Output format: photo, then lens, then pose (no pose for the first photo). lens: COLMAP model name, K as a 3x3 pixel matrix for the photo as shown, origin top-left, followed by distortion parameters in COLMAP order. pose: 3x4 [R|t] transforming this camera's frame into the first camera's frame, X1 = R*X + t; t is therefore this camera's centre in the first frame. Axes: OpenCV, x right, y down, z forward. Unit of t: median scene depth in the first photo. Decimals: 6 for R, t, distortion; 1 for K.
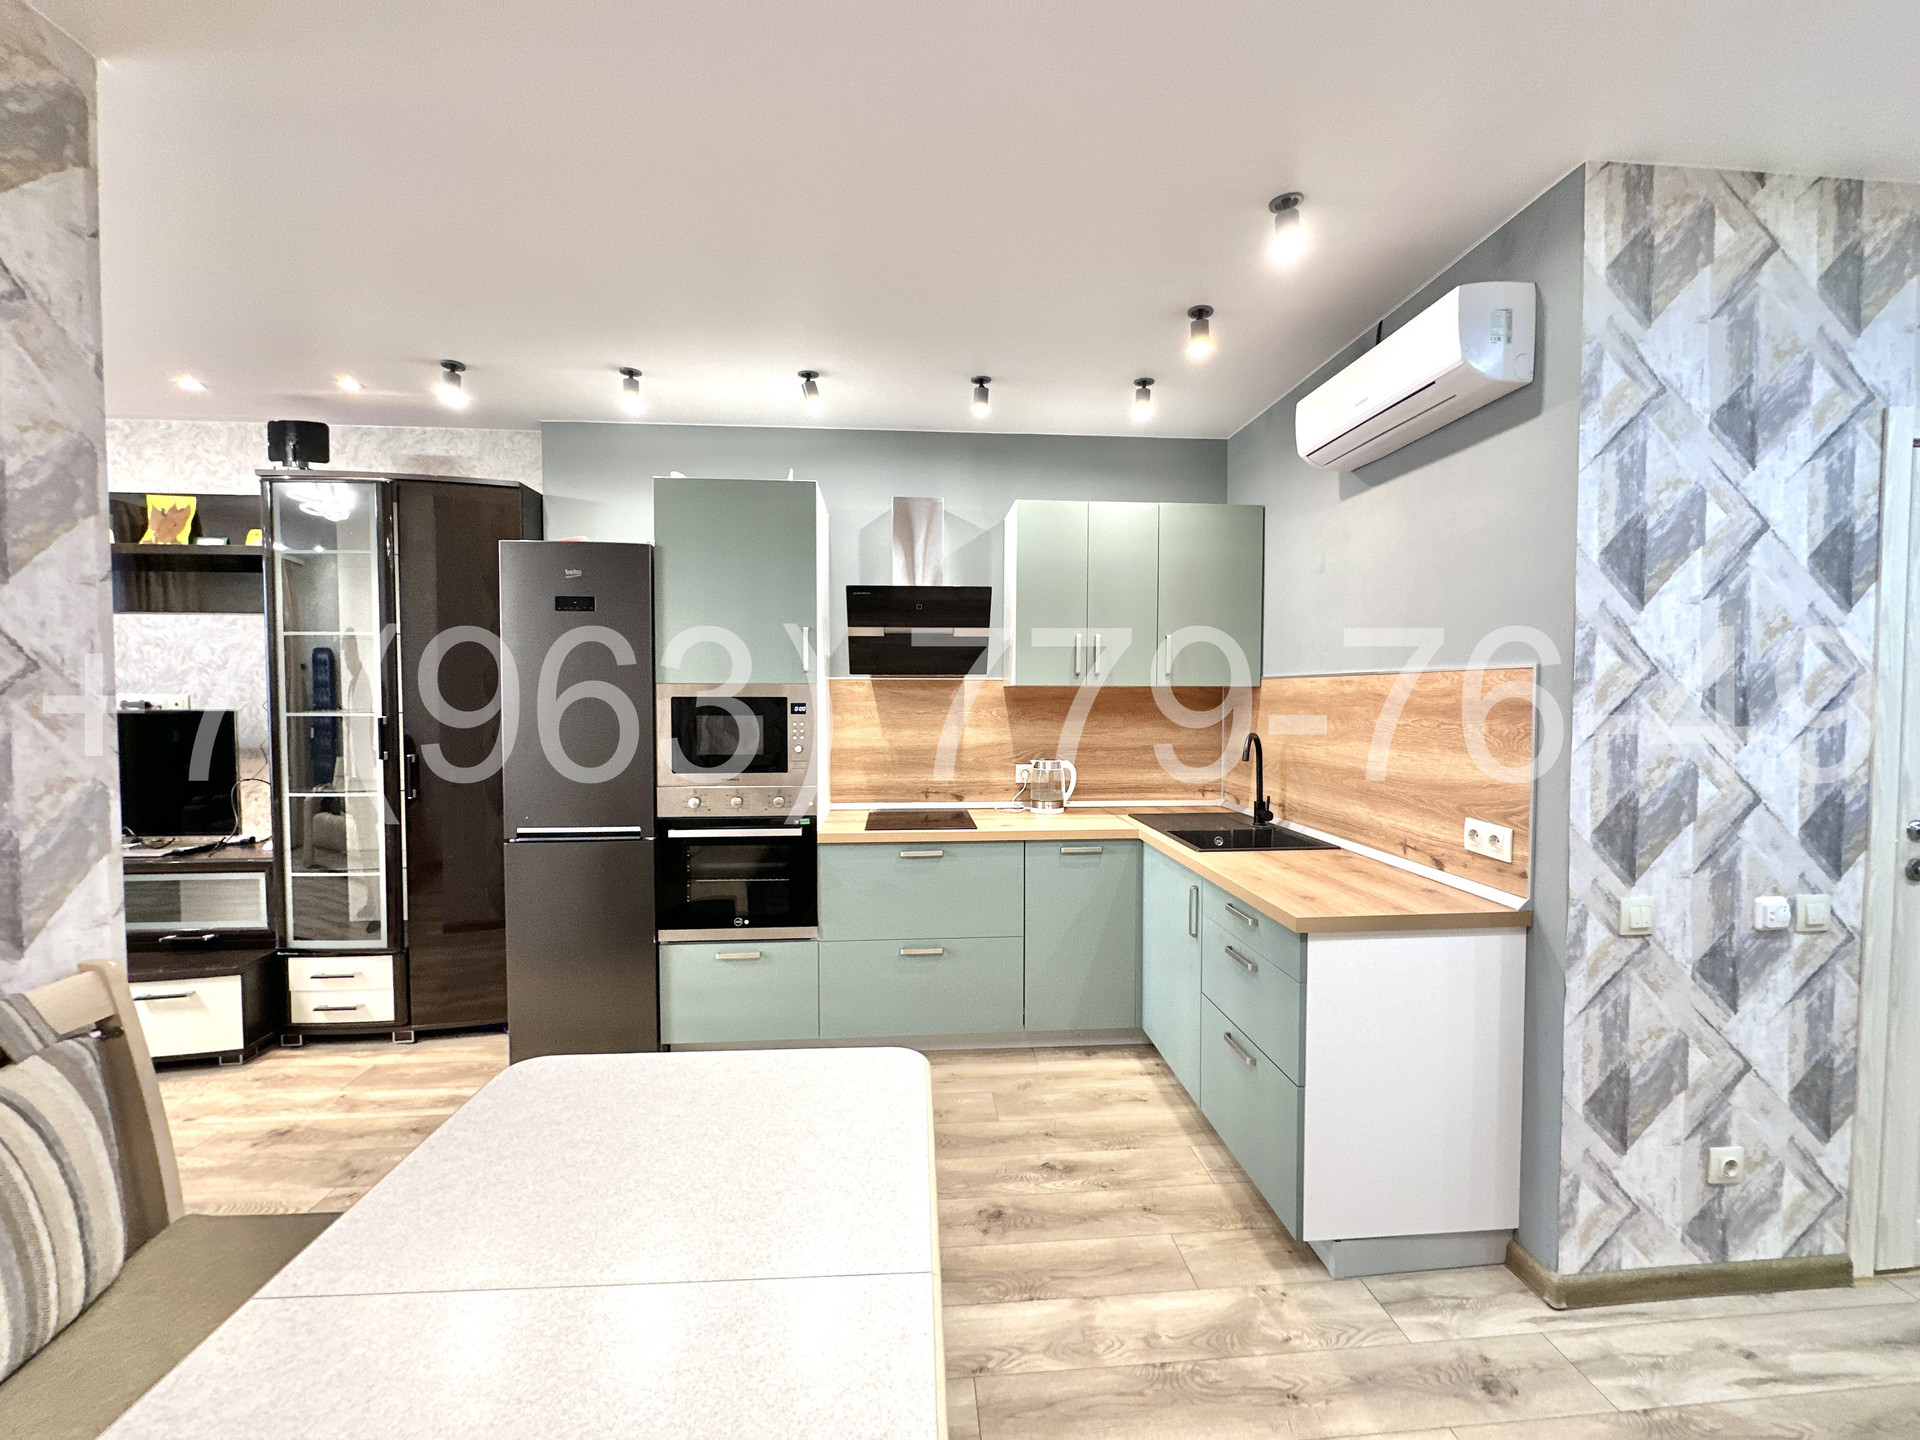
lens RADIAL K [[766.3, 0, 959.0], [0, 766.3, 721.3], [0, 0, 1]] dist [-0.000408, -0.001541]
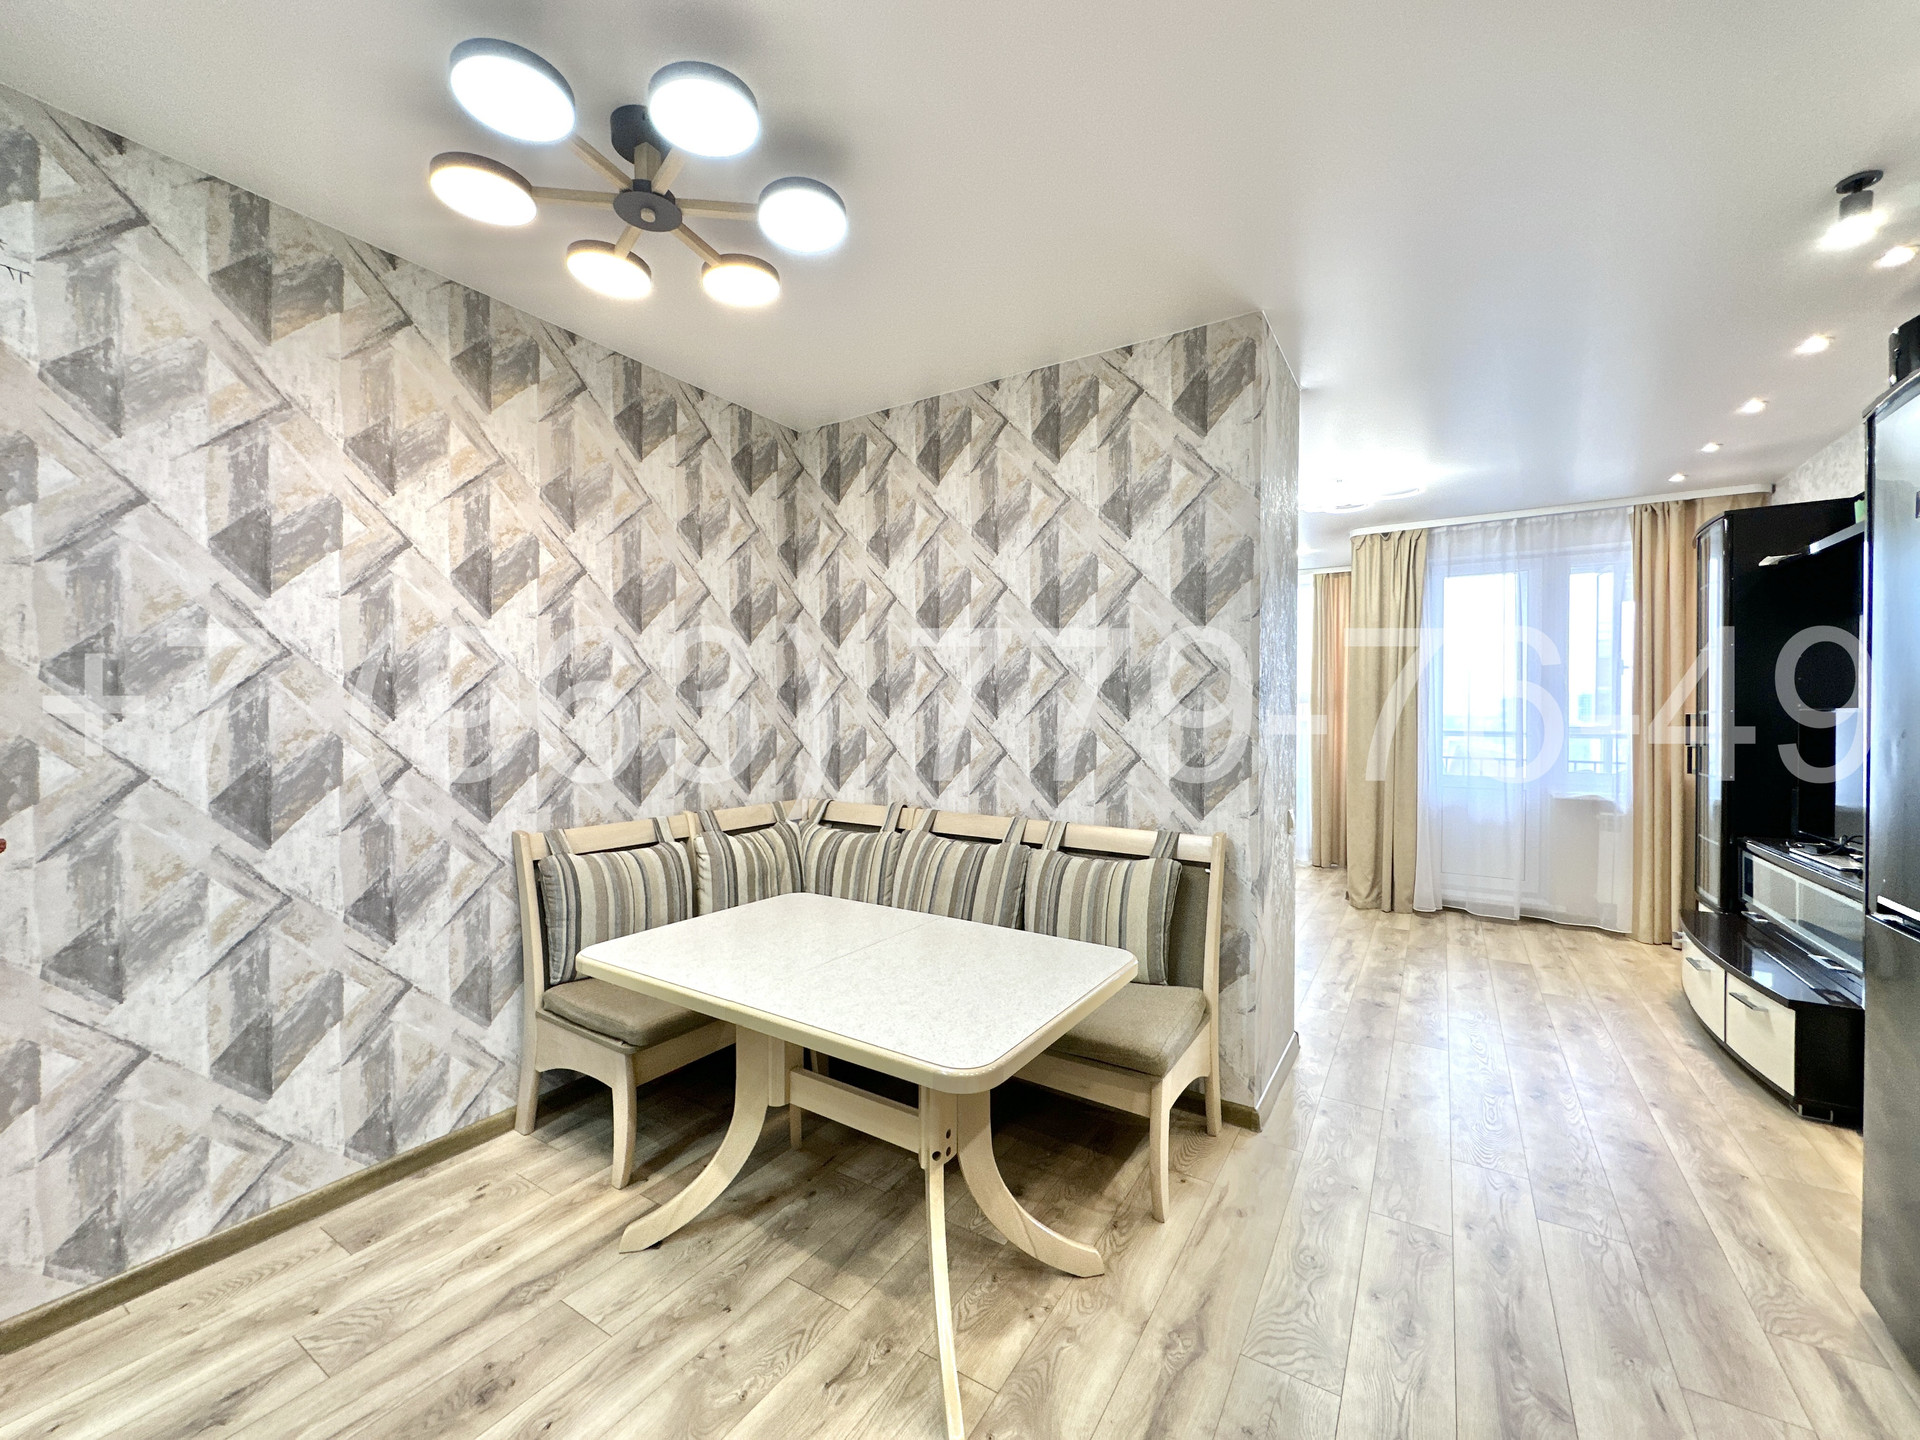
lens RADIAL K [[766.3, 0, 960.5], [0, 766.3, 720.6], [0, 0, 1]] dist [-0.000408, -0.001541]
pose [[-0.596085, 0.005072, -0.802905, 0.338993], [-0.032751, 0.998994, 0.030625, 0.008360], [0.802253, 0.044551, -0.595319, 0.790843]]
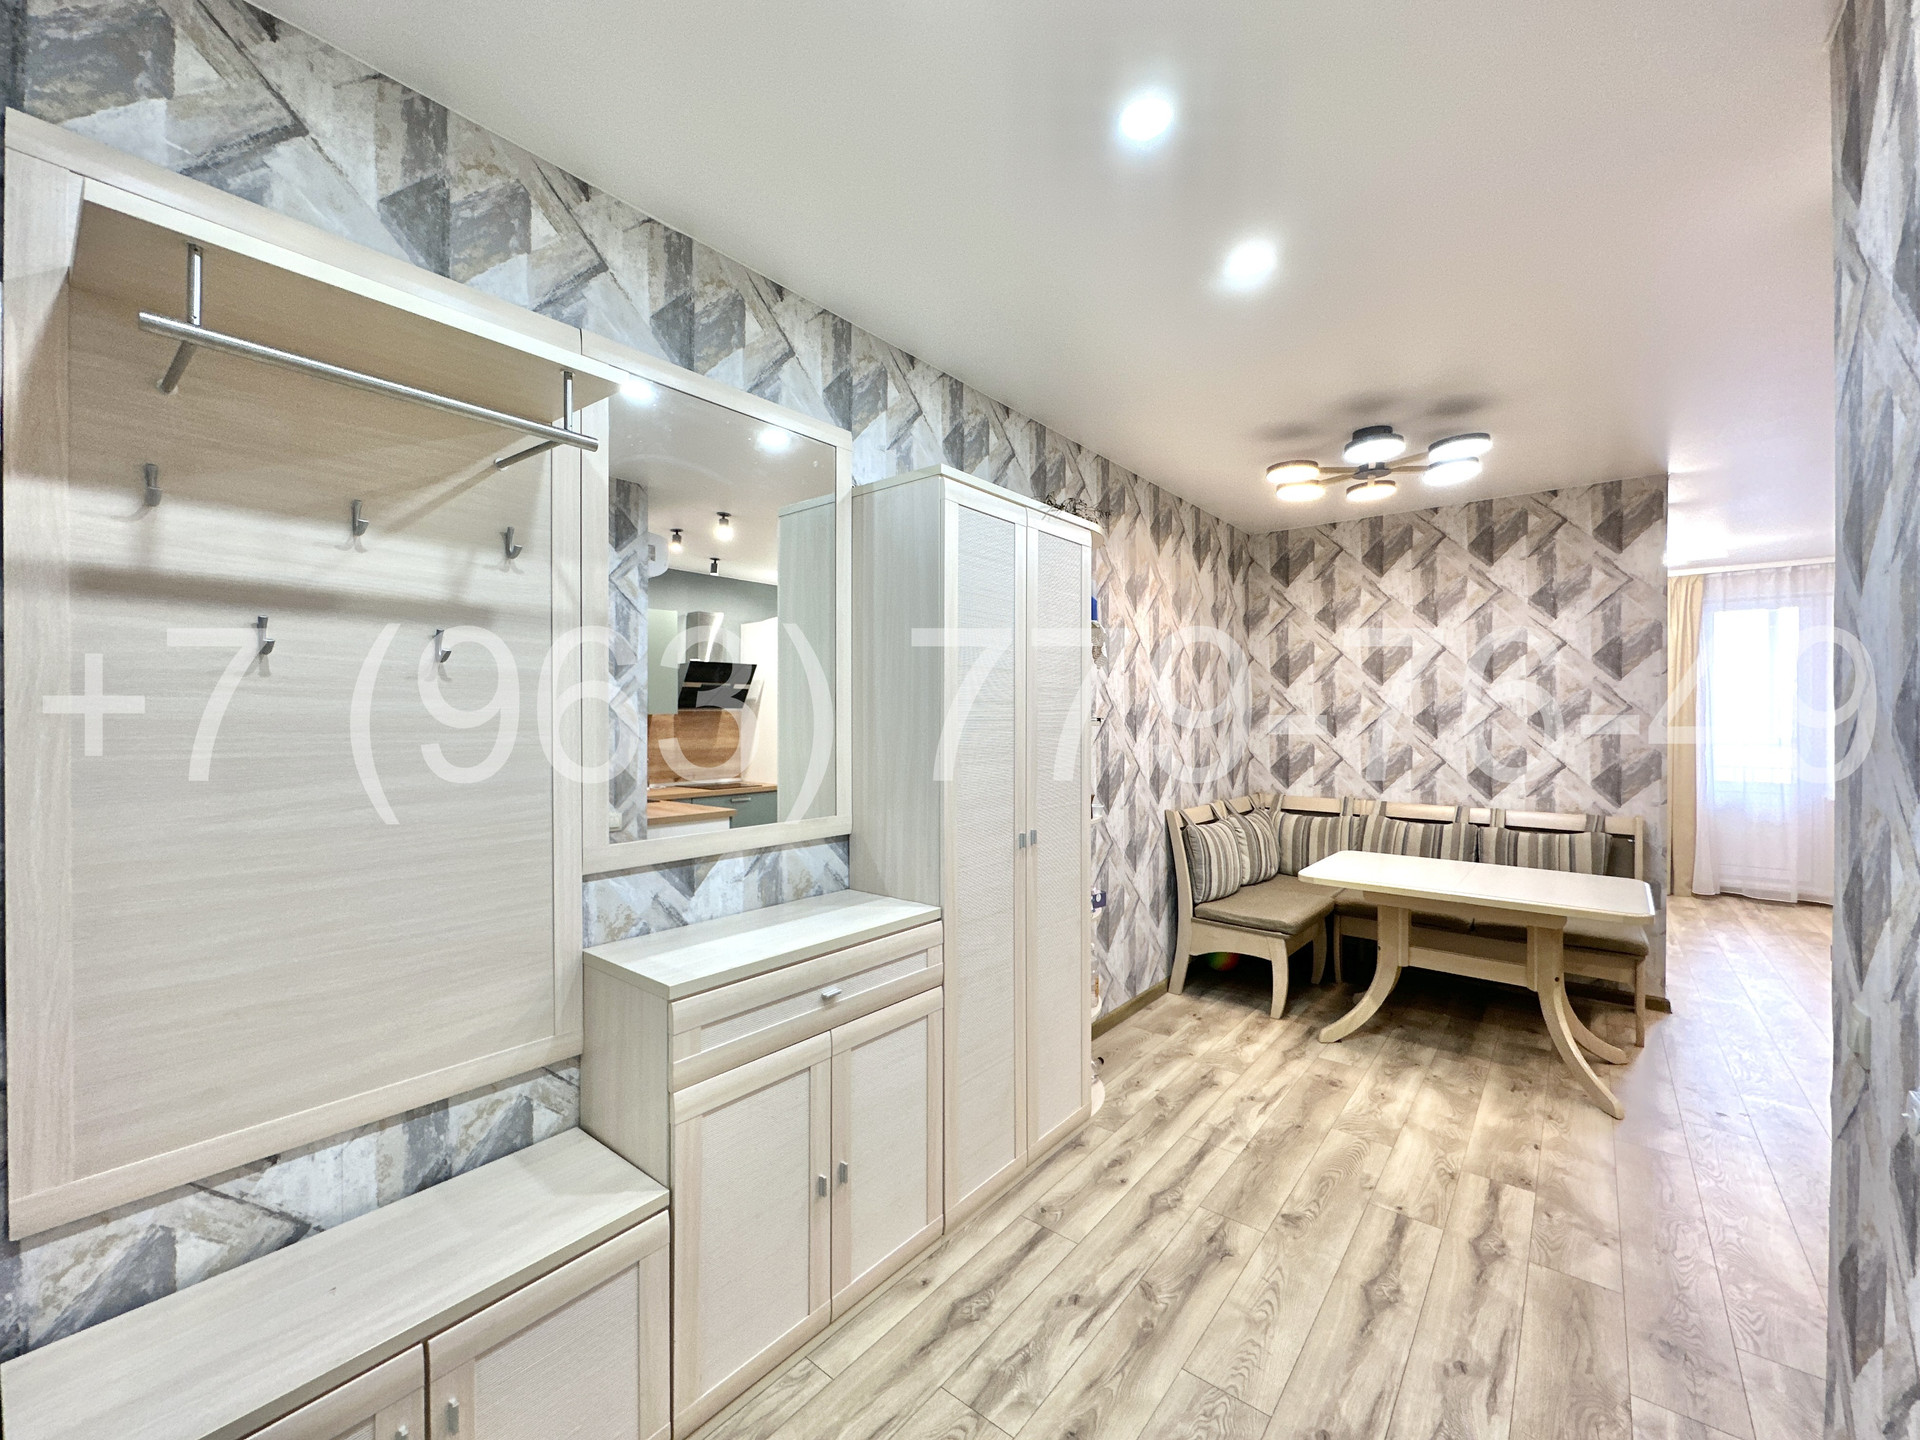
lens RADIAL K [[766.3, 0, 961.3], [0, 766.3, 721.8], [0, 0, 1]] dist [-0.000408, -0.001541]
pose [[-0.692385, 0.002156, -0.721525, 1.259600], [-0.025612, 0.999292, 0.027565, -0.016470], [0.721074, 0.037565, -0.691839, 0.570598]]
